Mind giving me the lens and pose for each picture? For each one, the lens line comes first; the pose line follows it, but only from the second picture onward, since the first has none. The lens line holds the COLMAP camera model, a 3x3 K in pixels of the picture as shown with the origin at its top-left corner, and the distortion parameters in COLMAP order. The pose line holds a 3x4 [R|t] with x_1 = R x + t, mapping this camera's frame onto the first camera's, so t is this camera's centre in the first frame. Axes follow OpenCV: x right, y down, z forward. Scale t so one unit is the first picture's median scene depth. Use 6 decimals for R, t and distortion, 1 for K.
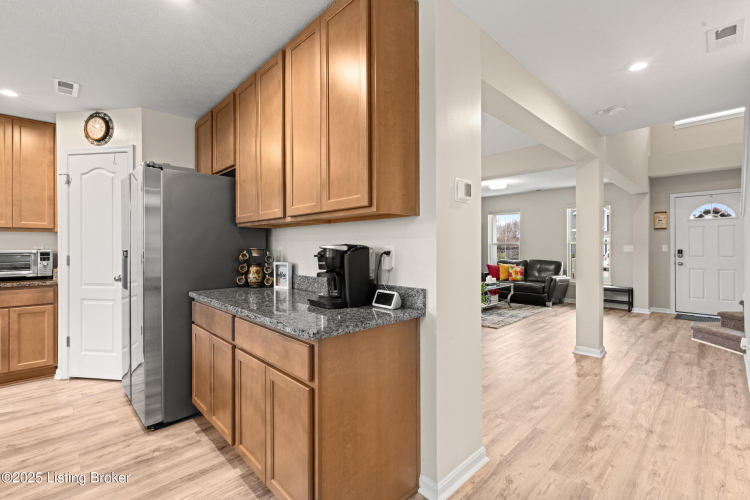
lens RADIAL K [[336.8, 0, 375.4], [0, 336.8, 246.6], [0, 0, 1]] dist [-0.004698, 0.001932]
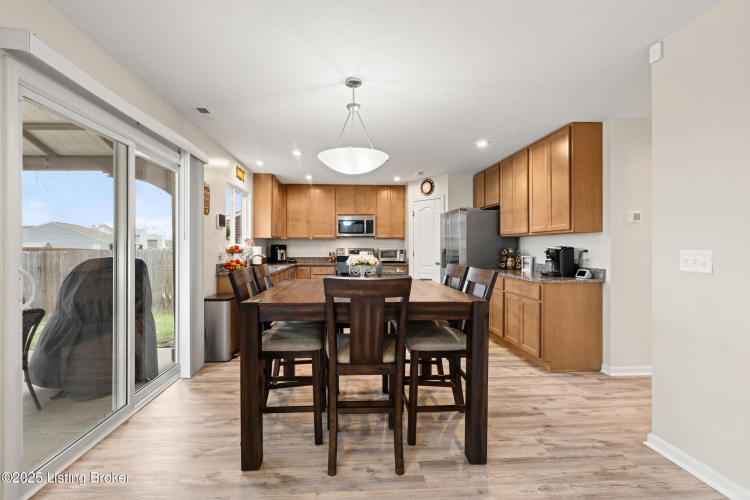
lens RADIAL K [[336.8, 0, 364.4], [0, 336.8, 246.7], [0, 0, 1]] dist [-0.004698, 0.001932]
pose [[0.757800, 0.002850, -0.652480, 0.205269], [-0.002768, 0.999996, 0.001153, -0.002328], [0.652481, 0.000932, 0.757805, -0.798785]]
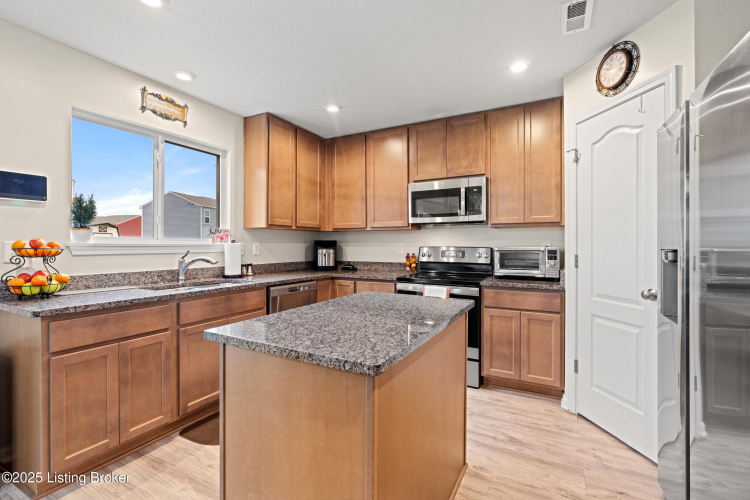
lens RADIAL K [[336.8, 0, 375.6], [0, 336.8, 244.3], [0, 0, 1]] dist [-0.004698, 0.001932]
pose [[0.306753, 0.000367, -0.951789, -0.347425], [-0.002181, 0.999998, -0.000318, 0.004286], [0.951787, 0.002174, 0.306753, 0.350490]]
